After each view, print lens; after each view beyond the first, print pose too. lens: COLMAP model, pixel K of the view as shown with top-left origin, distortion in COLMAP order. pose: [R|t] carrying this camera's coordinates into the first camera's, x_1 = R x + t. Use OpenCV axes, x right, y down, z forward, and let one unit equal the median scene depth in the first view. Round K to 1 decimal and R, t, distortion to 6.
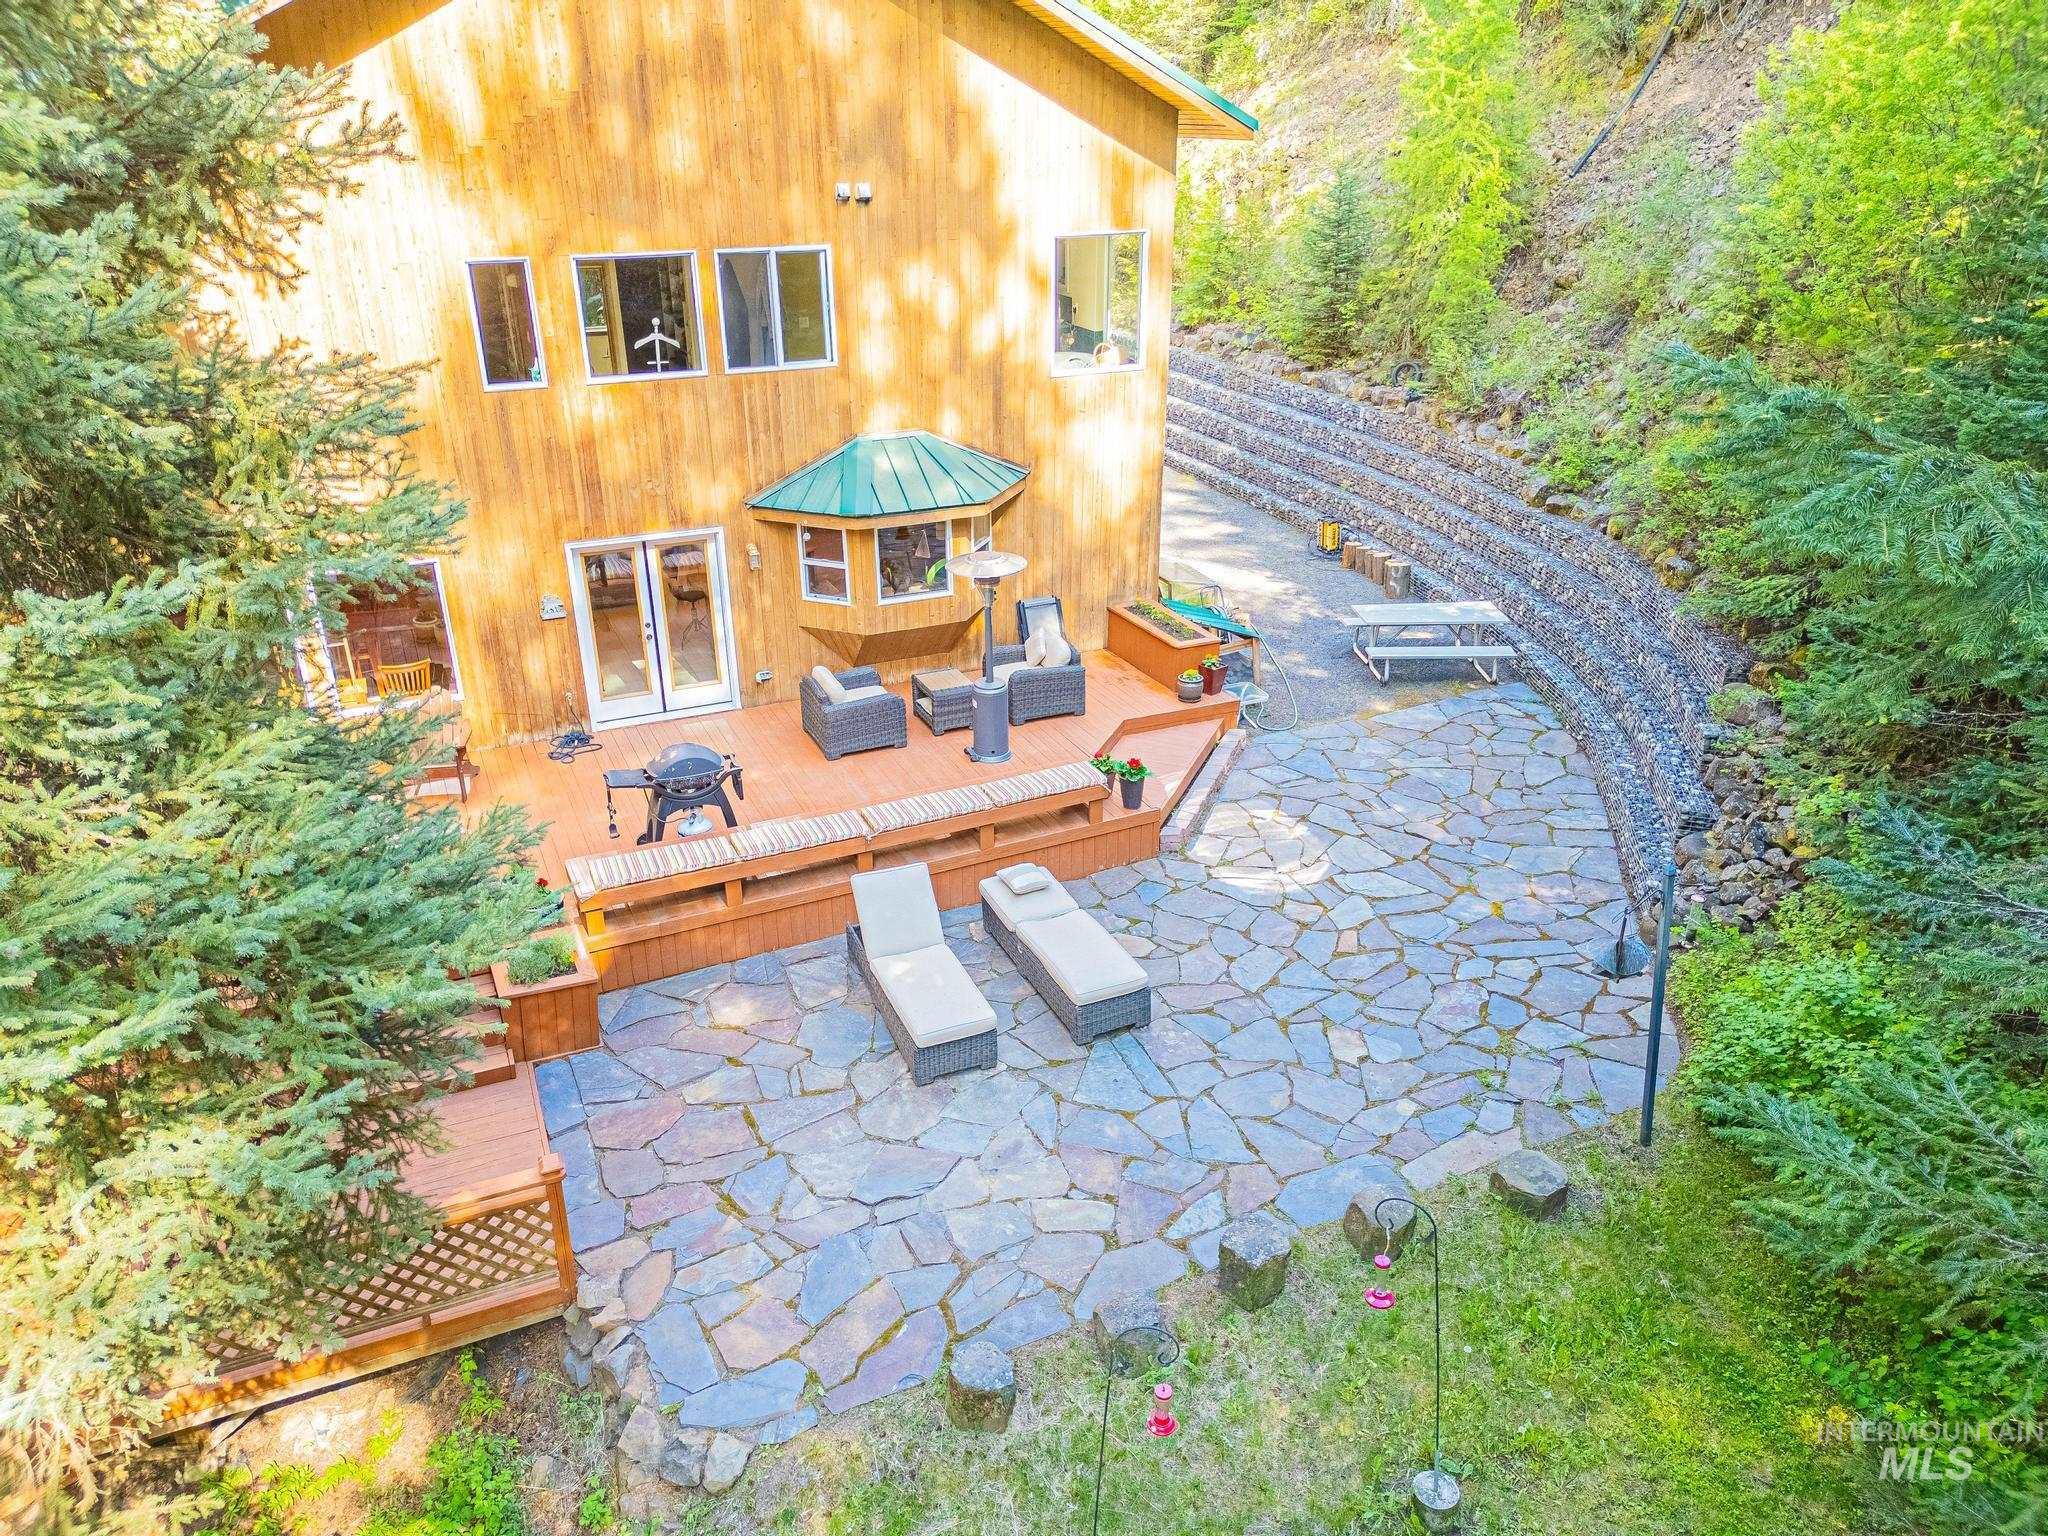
lens RADIAL K [[1441.5, 0, 1027.7], [0, 1441.5, 764.4], [0, 0, 1]] dist [0.009624, -0.000782]
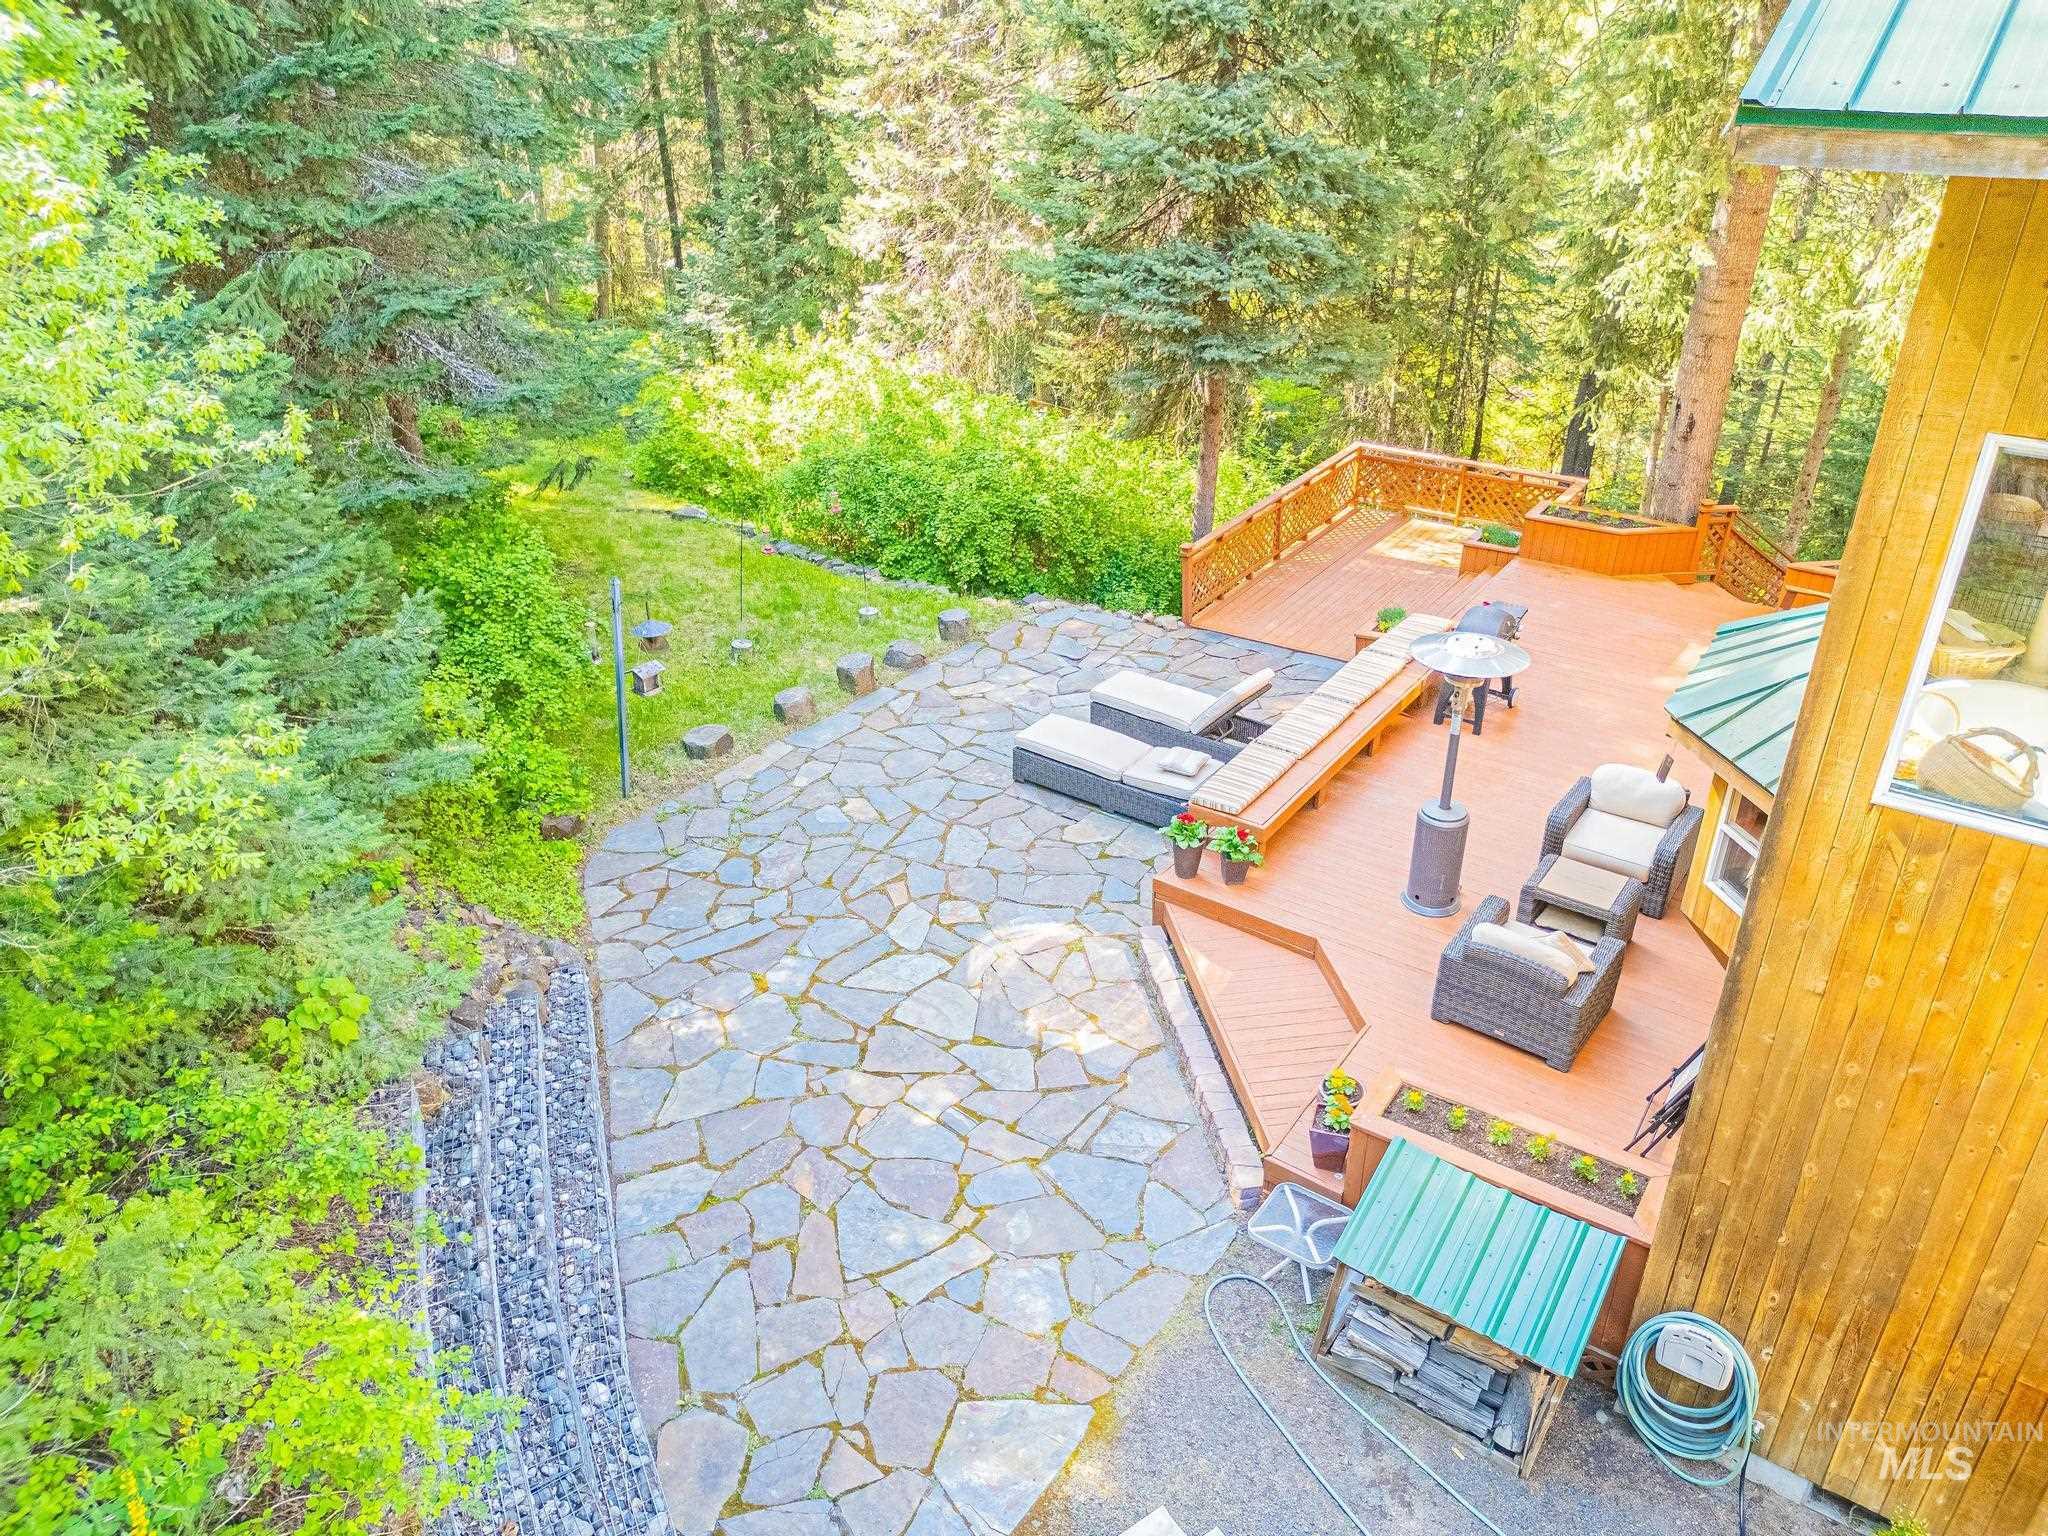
lens RADIAL K [[1441.5, 0, 1021.0], [0, 1441.5, 767.0], [0, 0, 1]] dist [0.009624, -0.000782]
pose [[-0.865921, 0.250063, -0.433185, 0.506299], [-0.200951, 0.619162, 0.759116, -0.630248], [0.458038, 0.744383, -0.485896, 1.329635]]
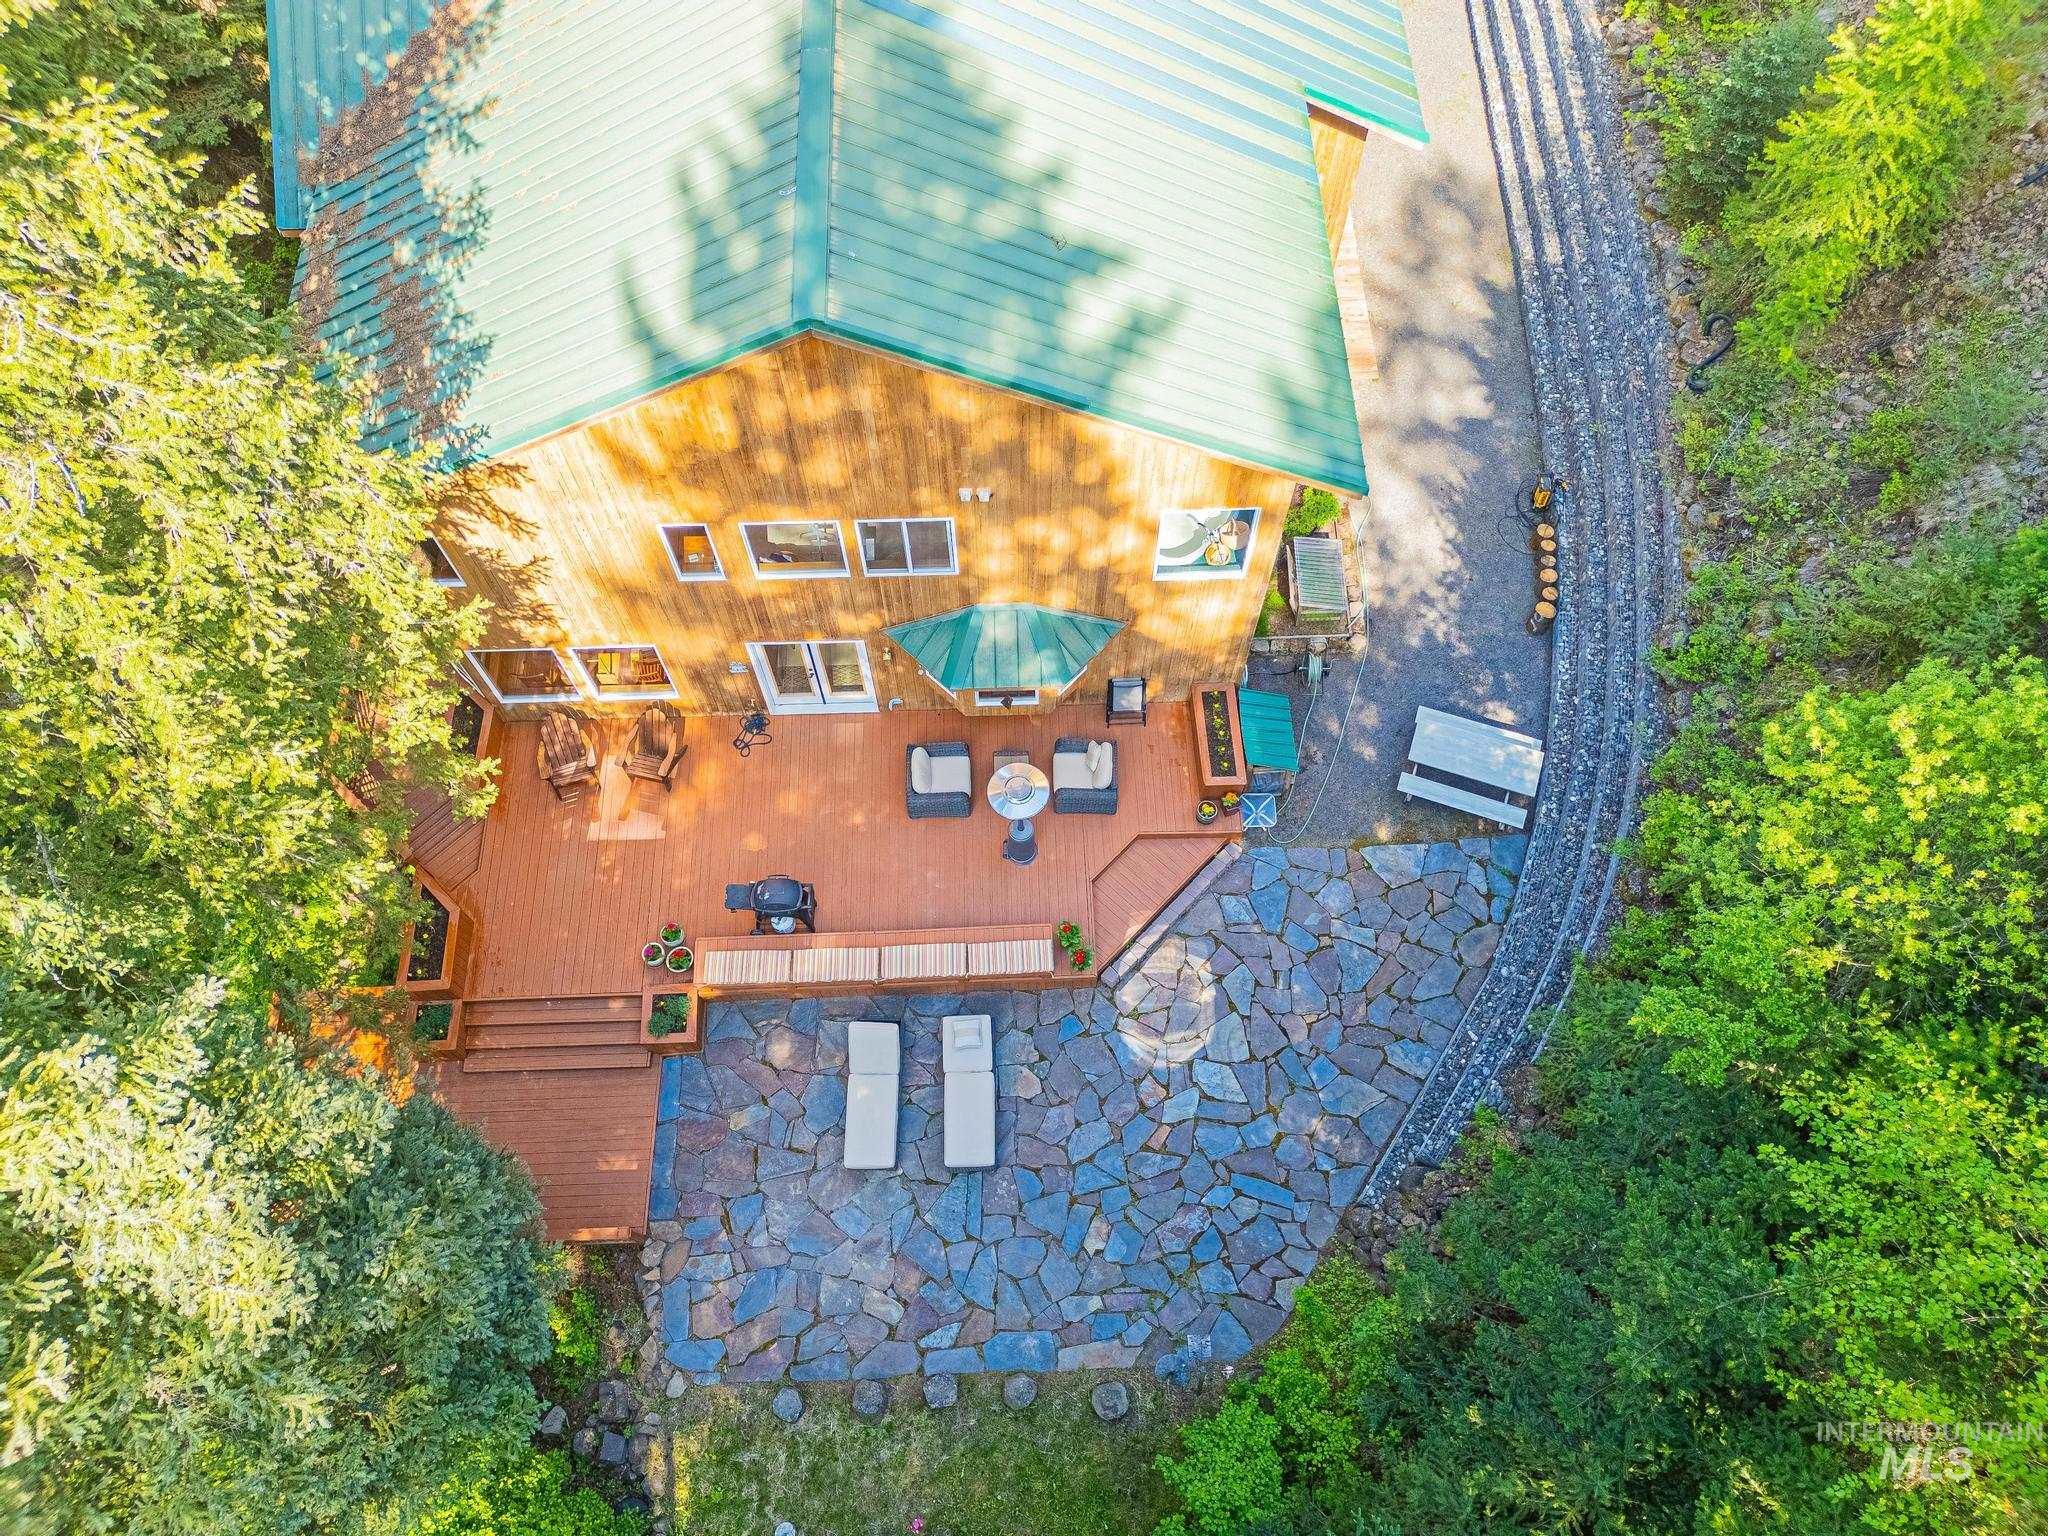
lens RADIAL K [[1441.5, 0, 1029.1], [0, 1441.5, 757.1], [0, 0, 1]] dist [0.009624, -0.000782]
pose [[0.922689, 0.346387, -0.169297, 0.196639], [-0.164020, 0.750056, 0.640713, -1.036214], [0.348917, -0.563410, 0.748883, 0.036397]]
